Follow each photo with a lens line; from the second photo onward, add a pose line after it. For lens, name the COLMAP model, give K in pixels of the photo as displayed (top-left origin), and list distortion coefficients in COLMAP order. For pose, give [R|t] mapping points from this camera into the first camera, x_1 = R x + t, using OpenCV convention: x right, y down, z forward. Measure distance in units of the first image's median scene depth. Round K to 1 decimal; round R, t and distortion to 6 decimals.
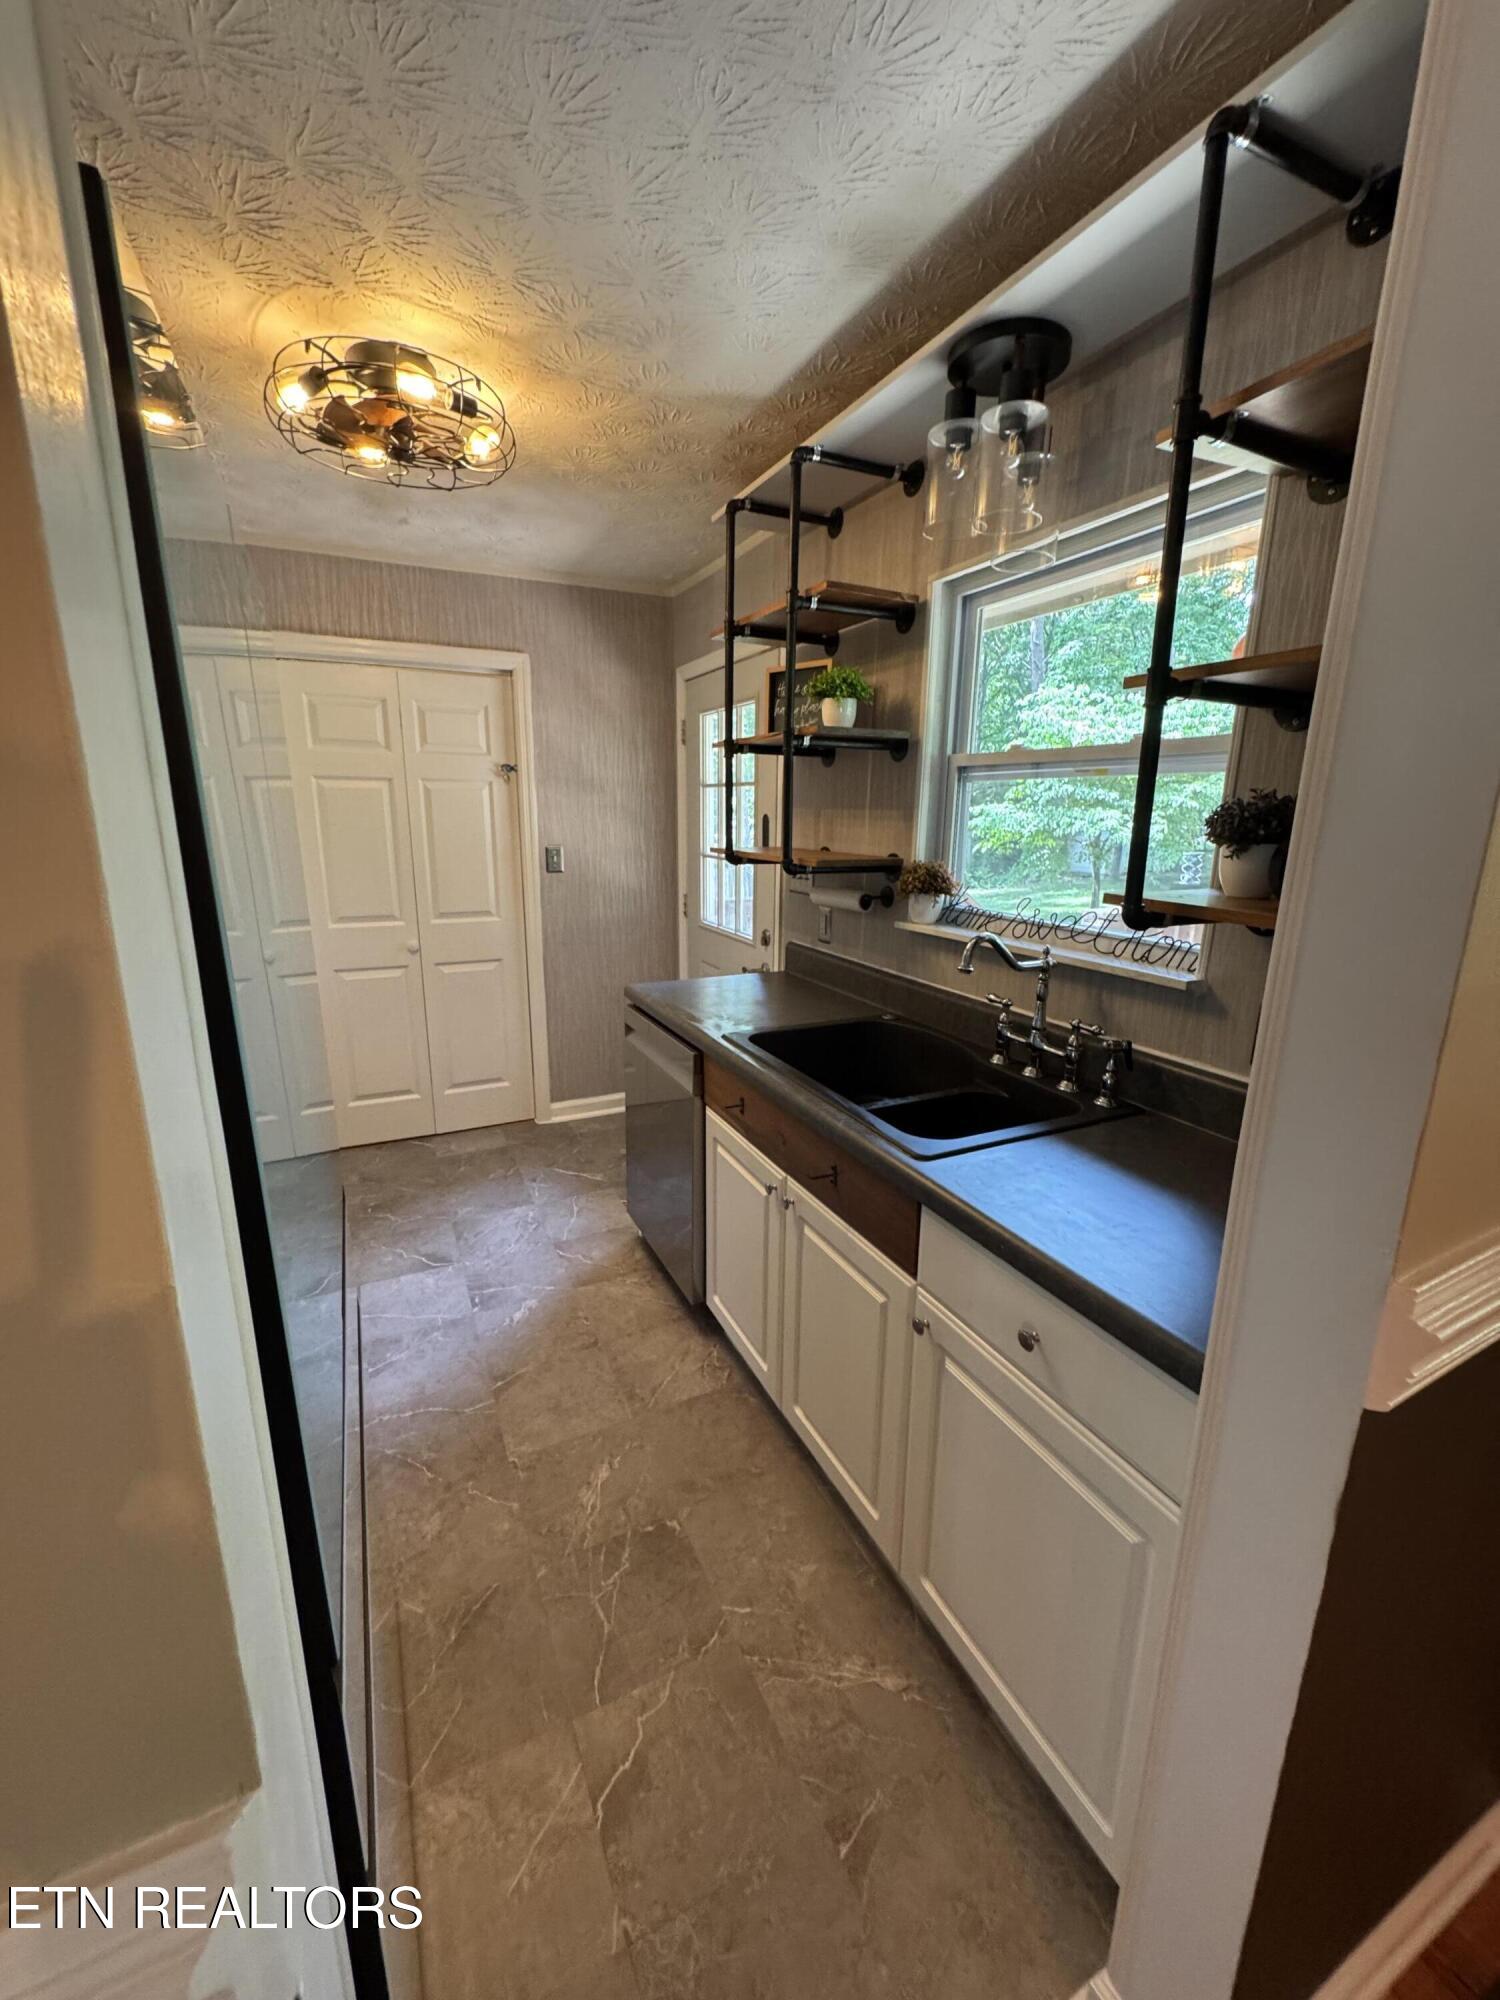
lens RADIAL K [[799.5, 0, 740.4], [0, 799.5, 999.9], [0, 0, 1]] dist [-0.005088, 0.000365]
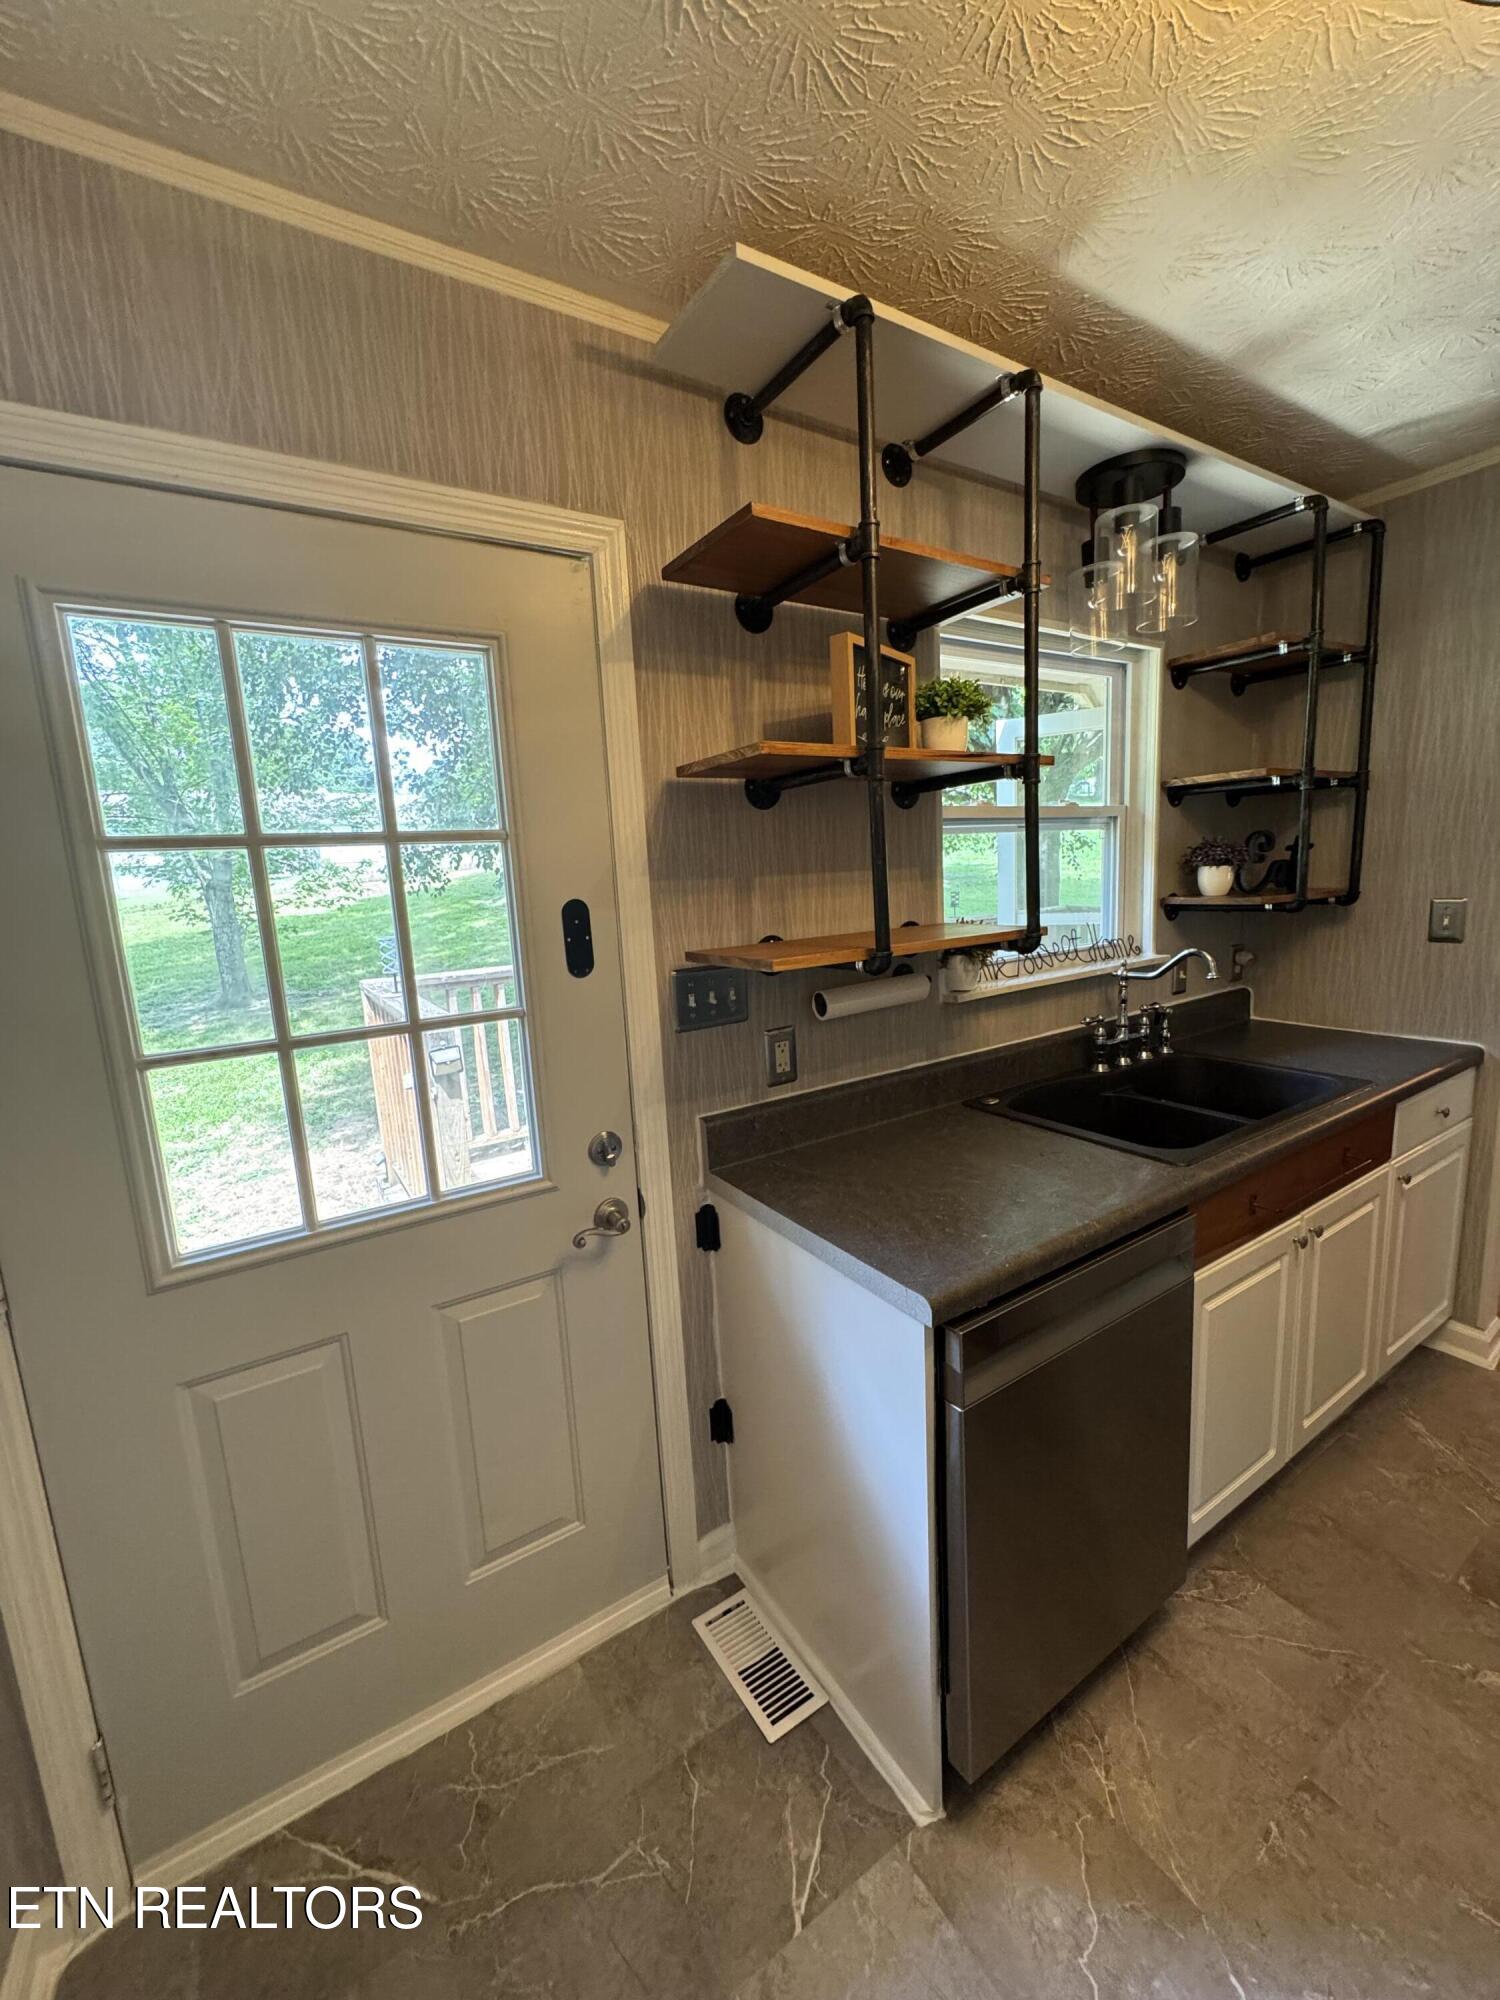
lens RADIAL K [[799.5, 0, 749.4], [0, 799.5, 996.5], [0, 0, 1]] dist [-0.005088, 0.000365]
pose [[-0.125316, -0.161804, 0.978834, -0.726252], [0.279419, 0.940918, 0.191309, -0.386205], [-0.951956, 0.297479, -0.072701, 1.534033]]
